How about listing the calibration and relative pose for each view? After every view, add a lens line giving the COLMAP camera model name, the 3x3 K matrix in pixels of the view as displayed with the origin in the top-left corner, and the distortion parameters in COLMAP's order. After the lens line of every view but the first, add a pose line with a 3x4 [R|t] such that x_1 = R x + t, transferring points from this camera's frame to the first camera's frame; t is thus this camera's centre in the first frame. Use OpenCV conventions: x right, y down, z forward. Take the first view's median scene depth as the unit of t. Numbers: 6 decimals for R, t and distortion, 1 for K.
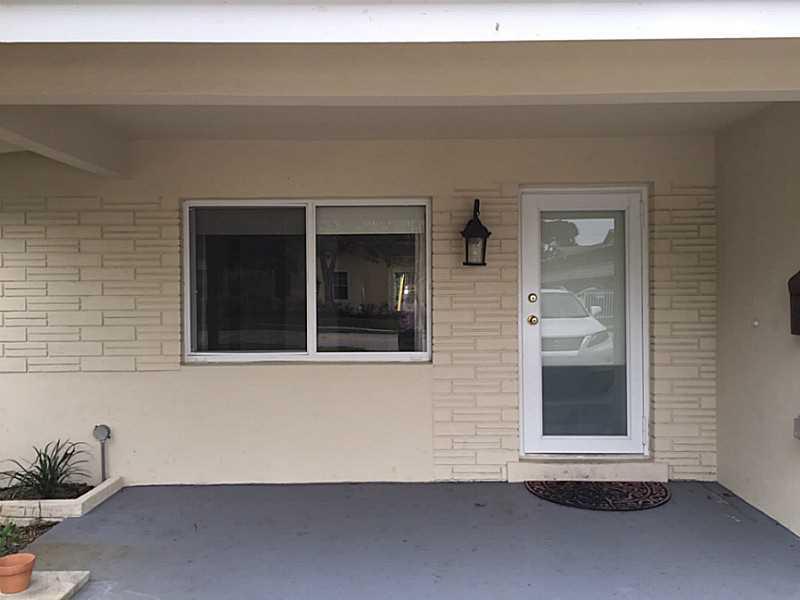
lens RADIAL K [[681.1, 0, 398.3], [0, 681.1, 299.9], [0, 0, 1]] dist [0.083097, -0.106733]
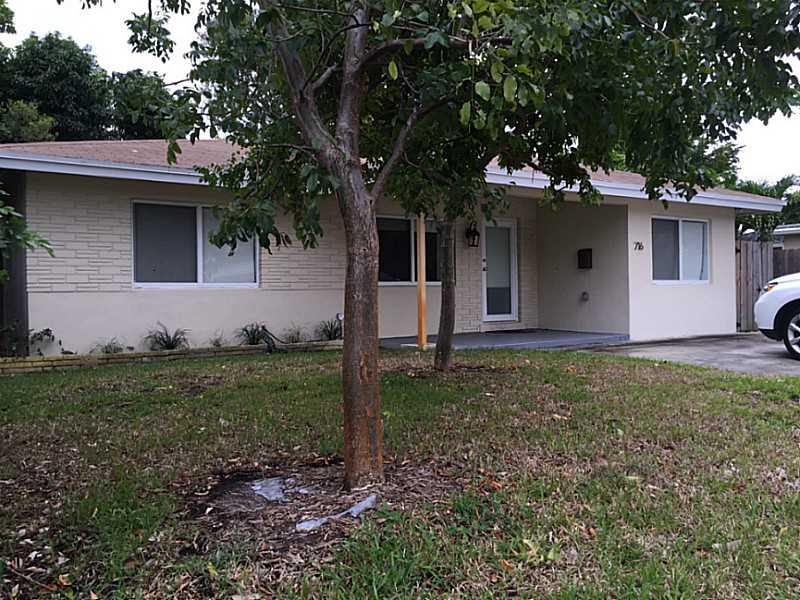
lens RADIAL K [[681.1, 0, 399.3], [0, 681.1, 300.2], [0, 0, 1]] dist [0.083097, -0.106733]
pose [[0.823597, -0.010383, 0.567081, -1.509525], [0.017491, 0.999822, -0.007097, 0.157938], [-0.566906, 0.015764, 0.823631, -0.910091]]
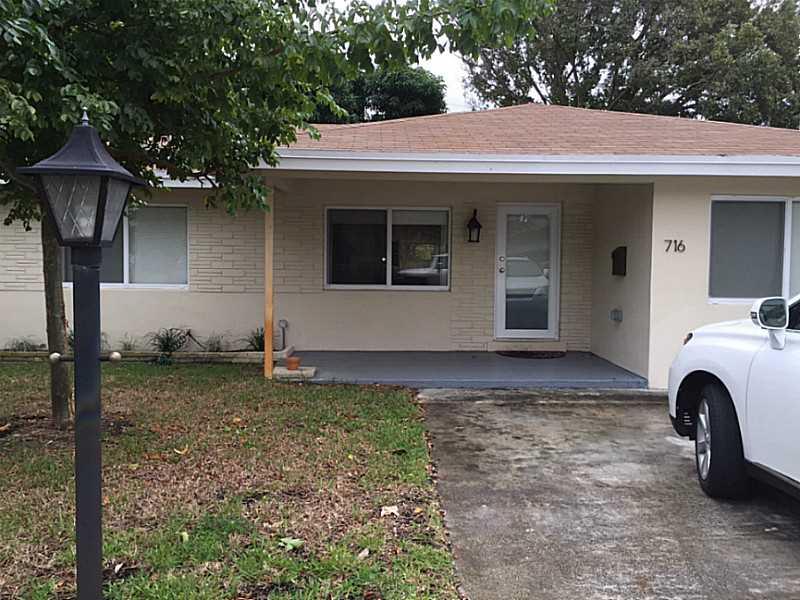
lens RADIAL K [[681.1, 0, 402.0], [0, 681.1, 299.3], [0, 0, 1]] dist [0.083097, -0.106733]
pose [[0.998789, 0.013871, 0.047211, -0.182193], [-0.015898, 0.998956, 0.042831, 0.033283], [-0.046568, -0.043530, 0.997966, -0.951292]]
